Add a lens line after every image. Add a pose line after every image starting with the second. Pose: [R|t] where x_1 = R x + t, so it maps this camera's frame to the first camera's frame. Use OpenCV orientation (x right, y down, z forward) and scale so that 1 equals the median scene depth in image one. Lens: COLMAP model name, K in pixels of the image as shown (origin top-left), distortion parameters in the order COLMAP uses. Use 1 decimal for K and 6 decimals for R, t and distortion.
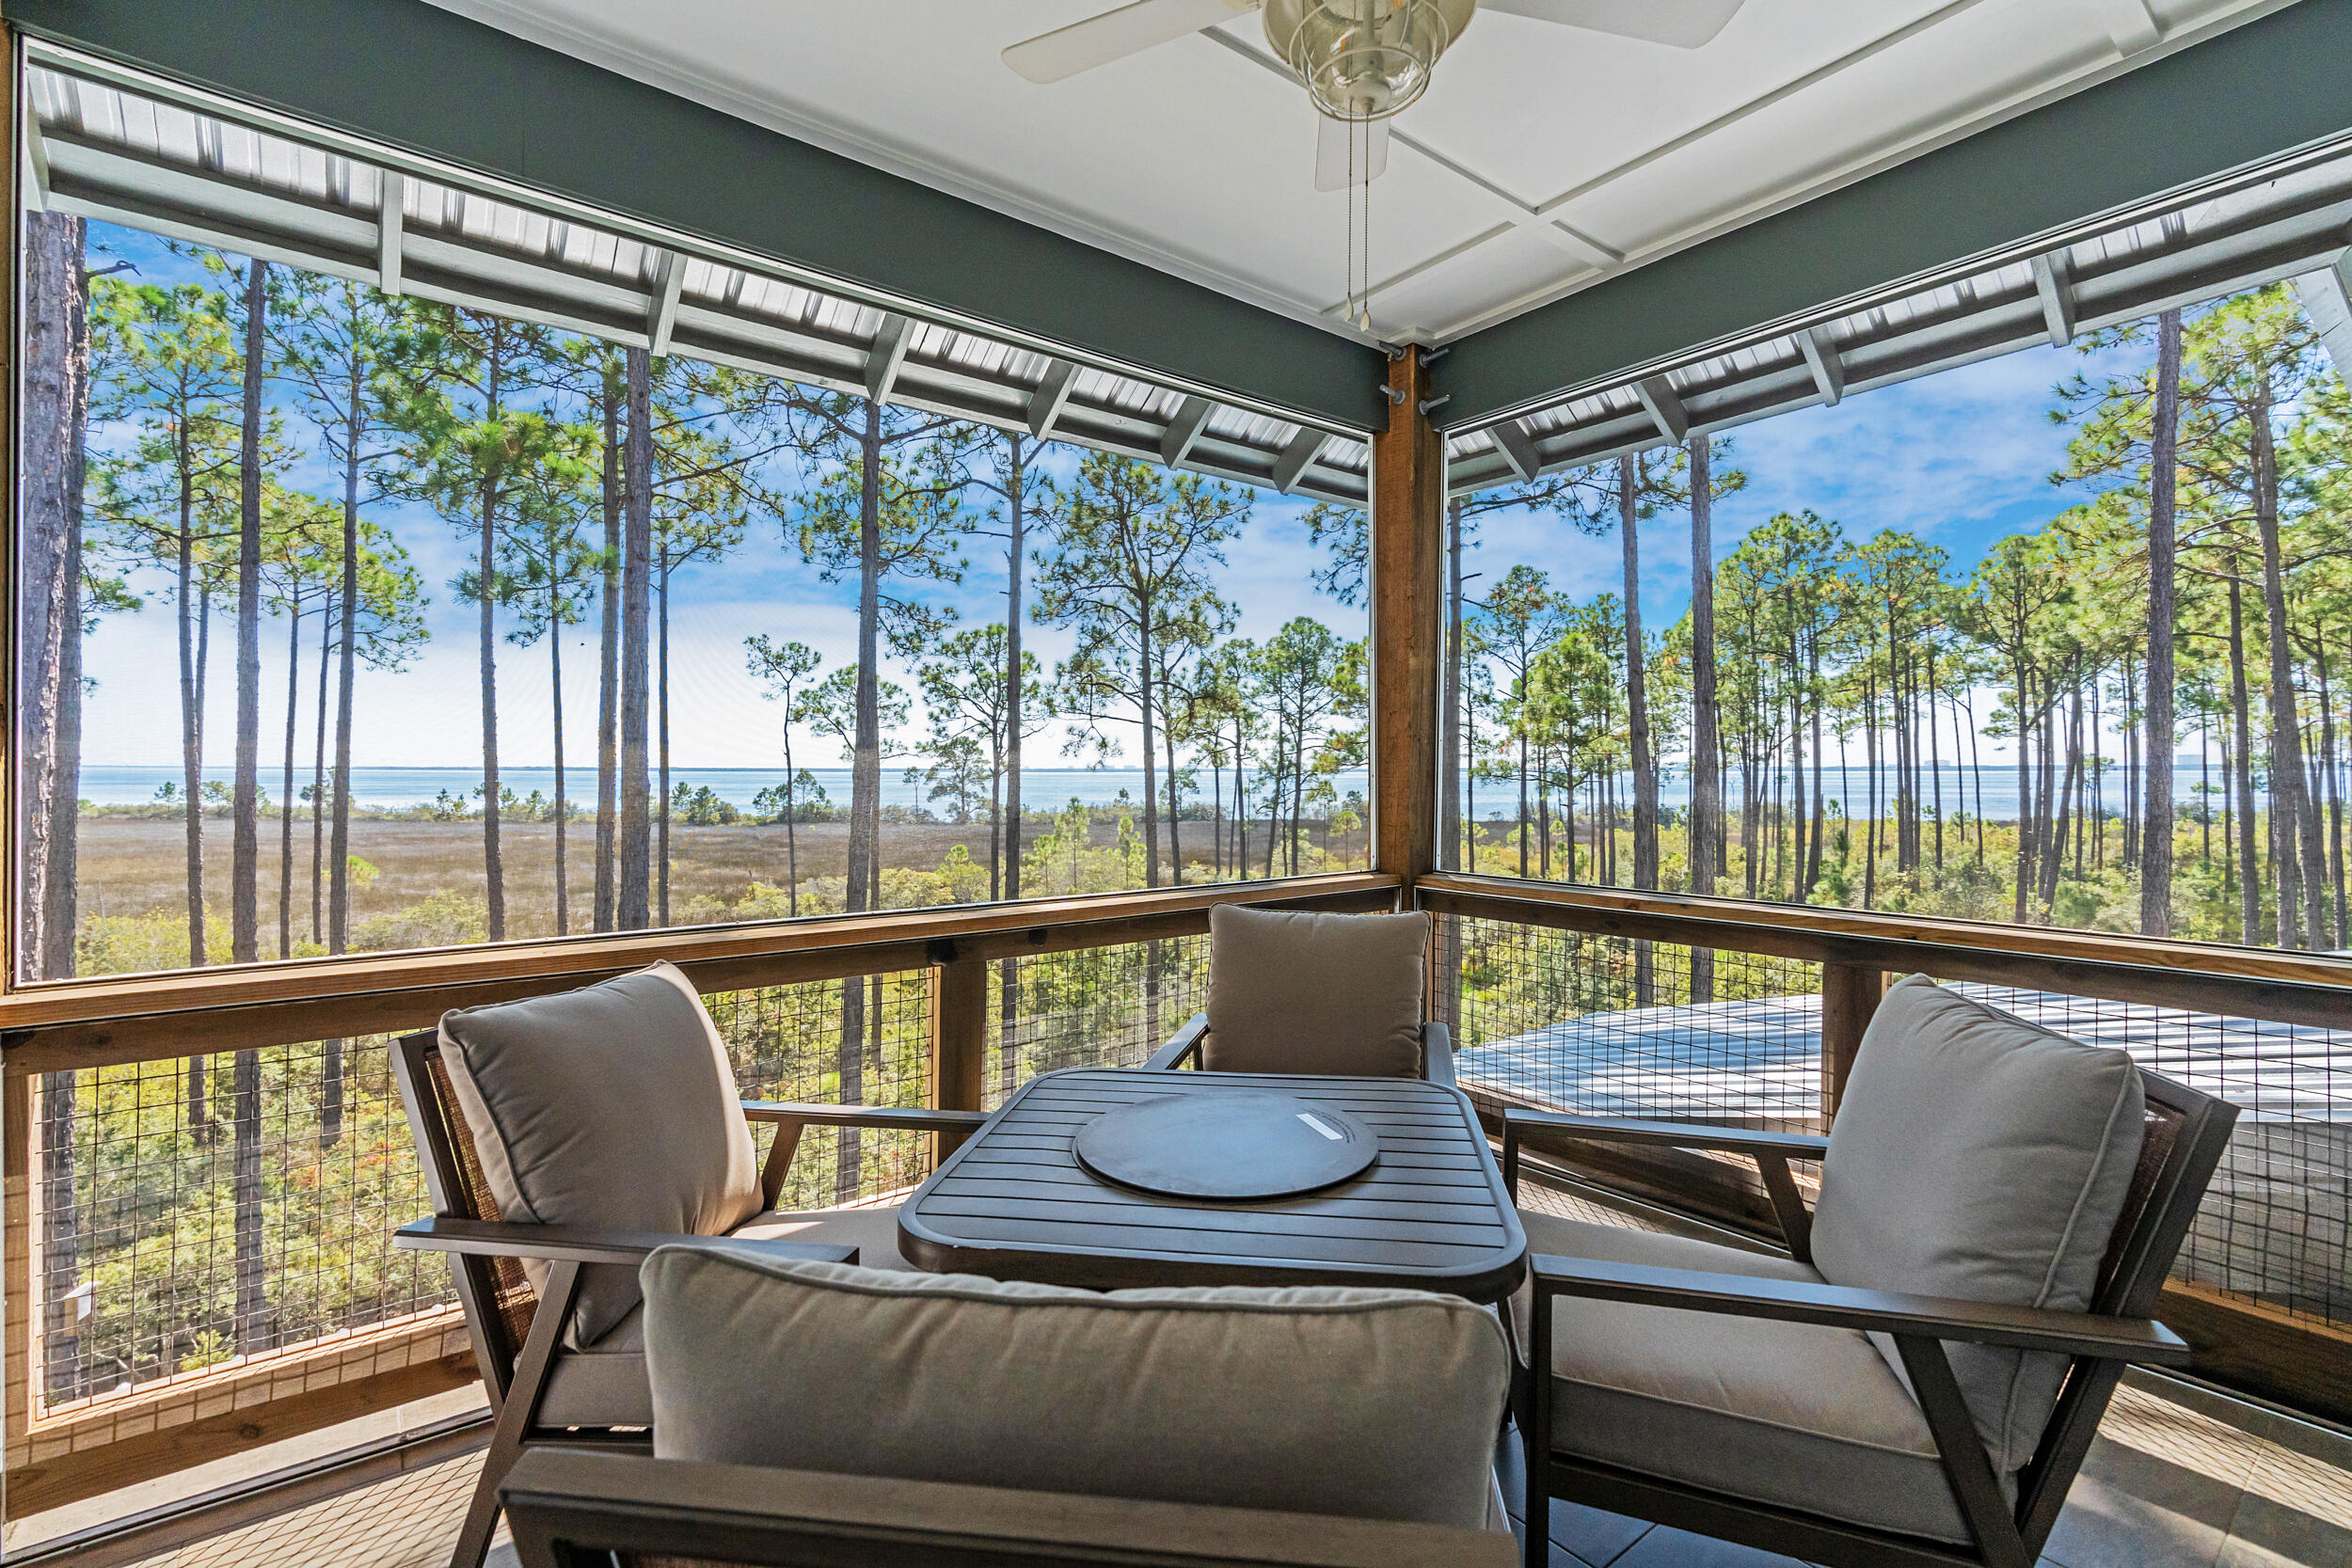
lens RADIAL K [[1062.0, 0, 1176.0], [0, 1062.0, 784.0], [0, 0, 1]] dist [-0.039345, -0.000080]
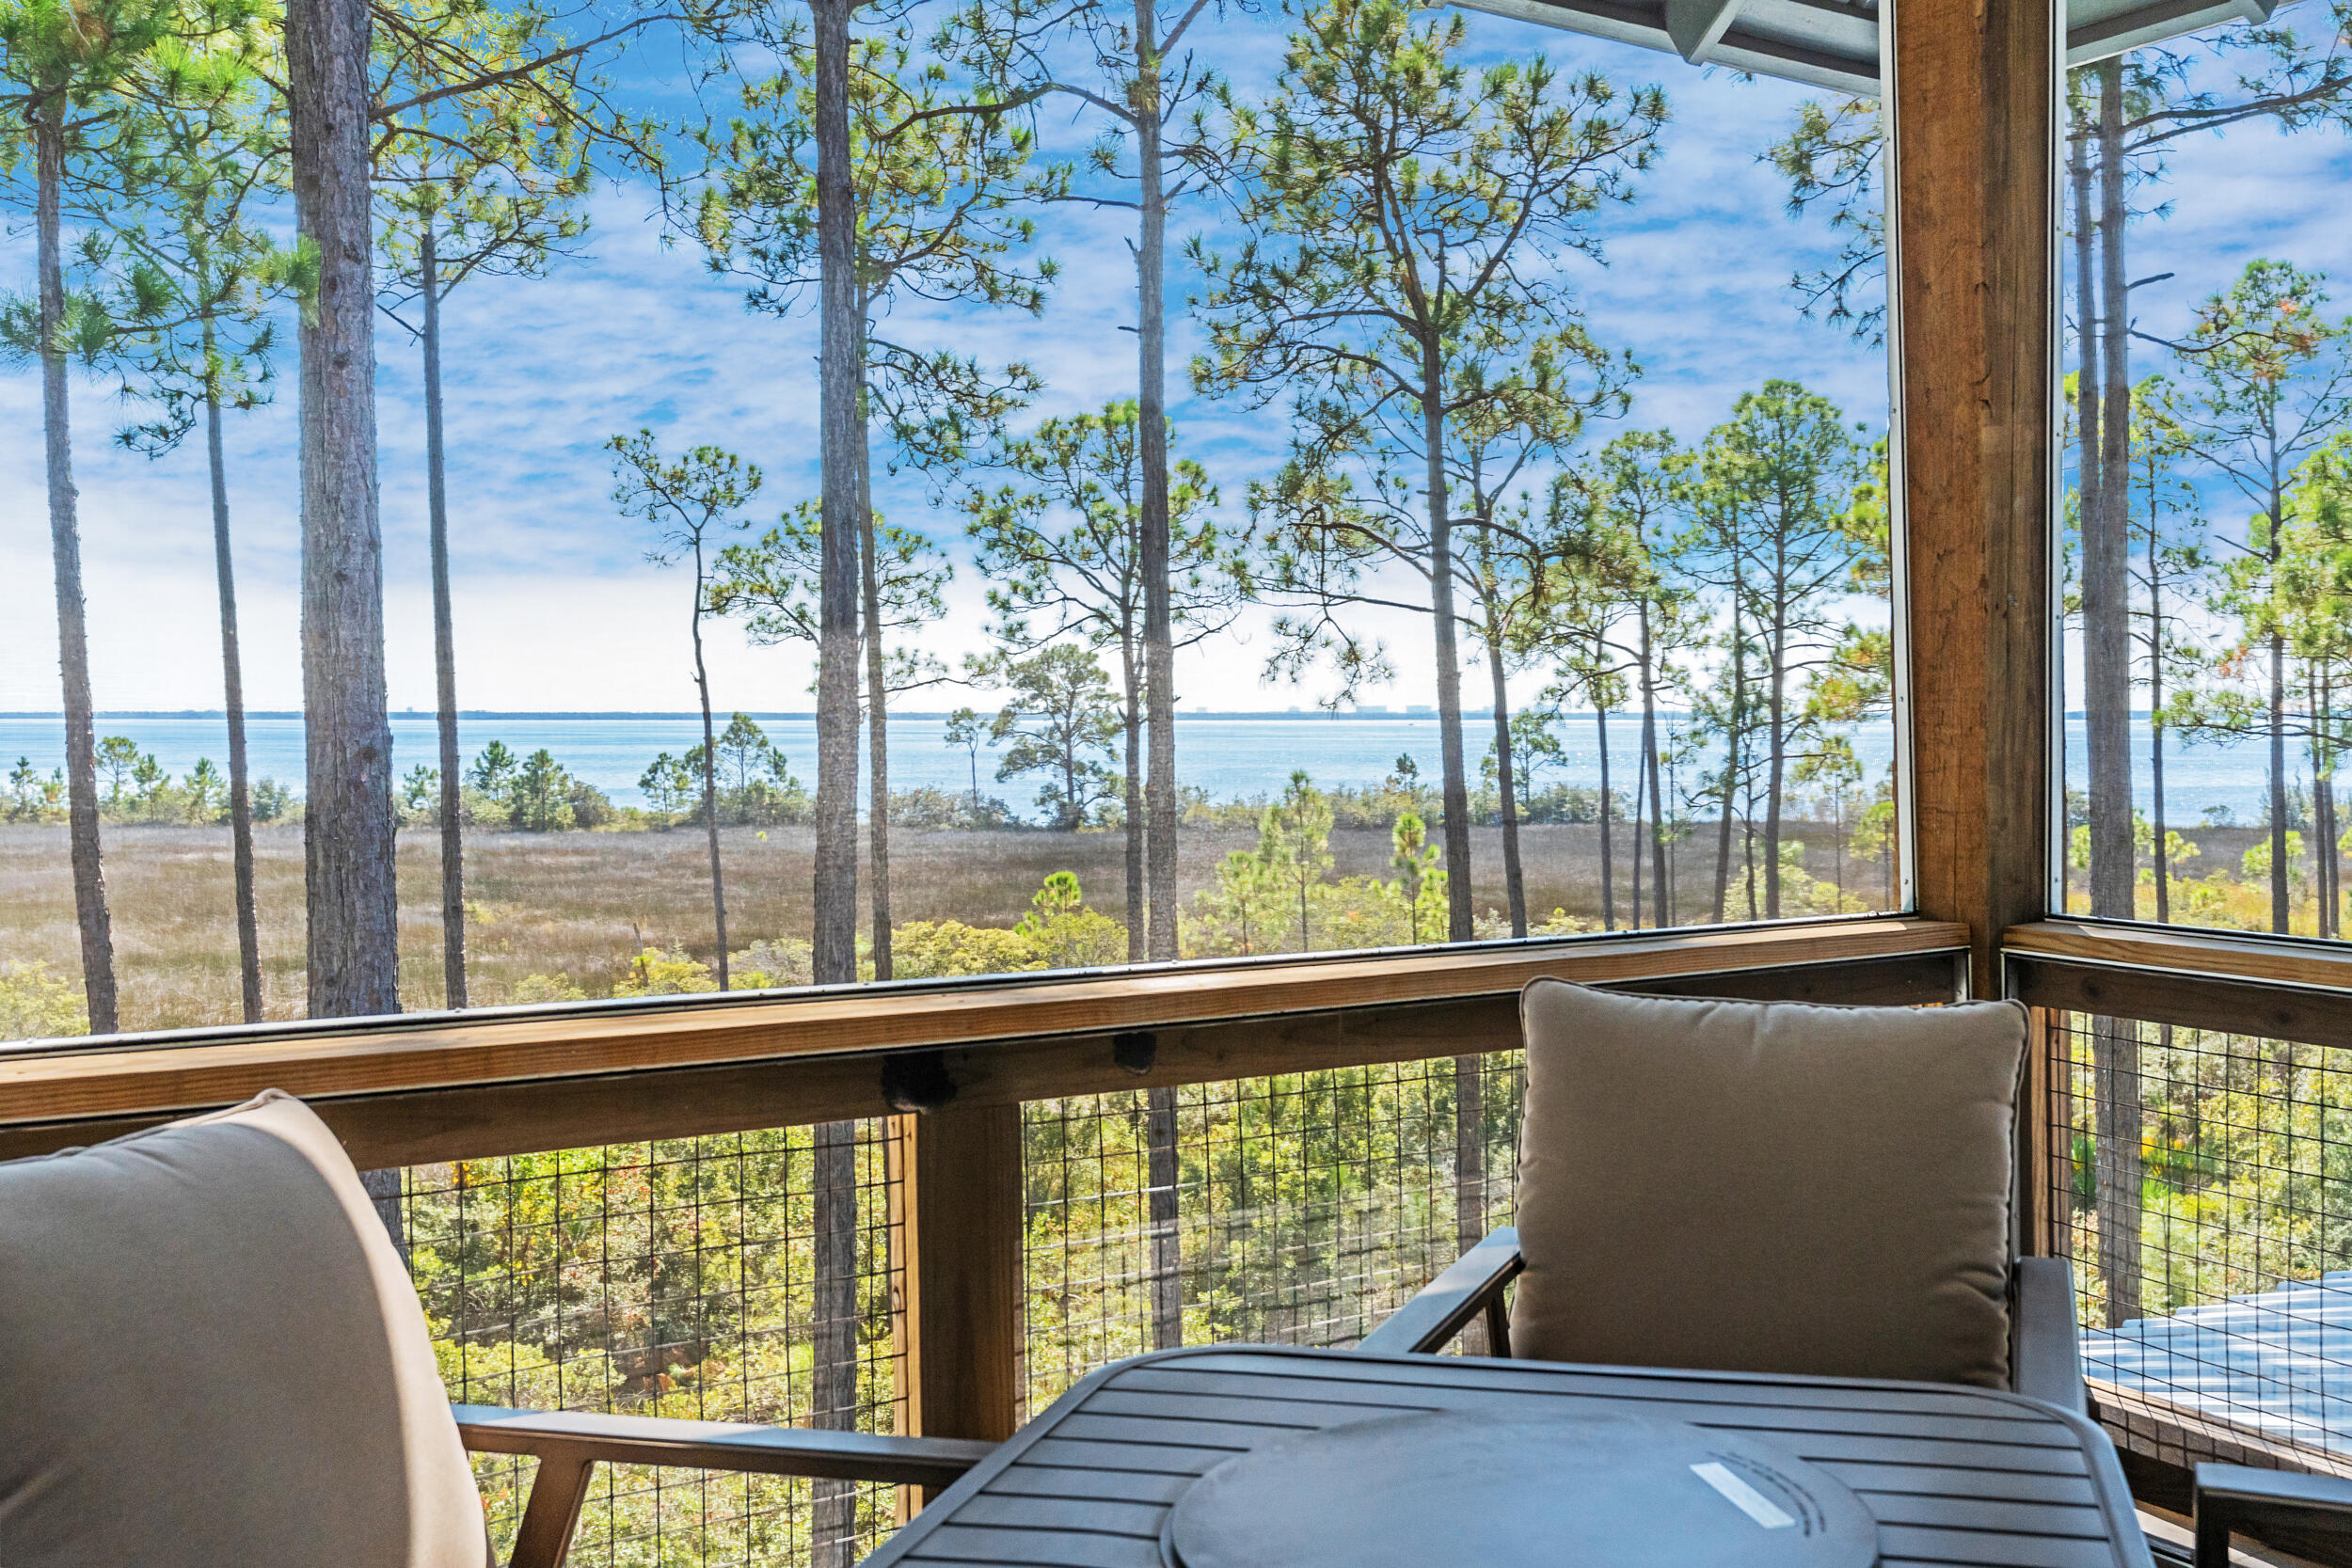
lens RADIAL K [[2475.6, 0, 1179.7], [0, 2475.6, 681.4], [0, 0, 1]] dist [-0.011528, -0.003835]
pose [[0.996776, -0.001174, -0.080222, -0.057115], [0.001072, 0.999999, -0.001315, -0.025219], [0.080224, 0.001225, 0.996776, -0.101741]]
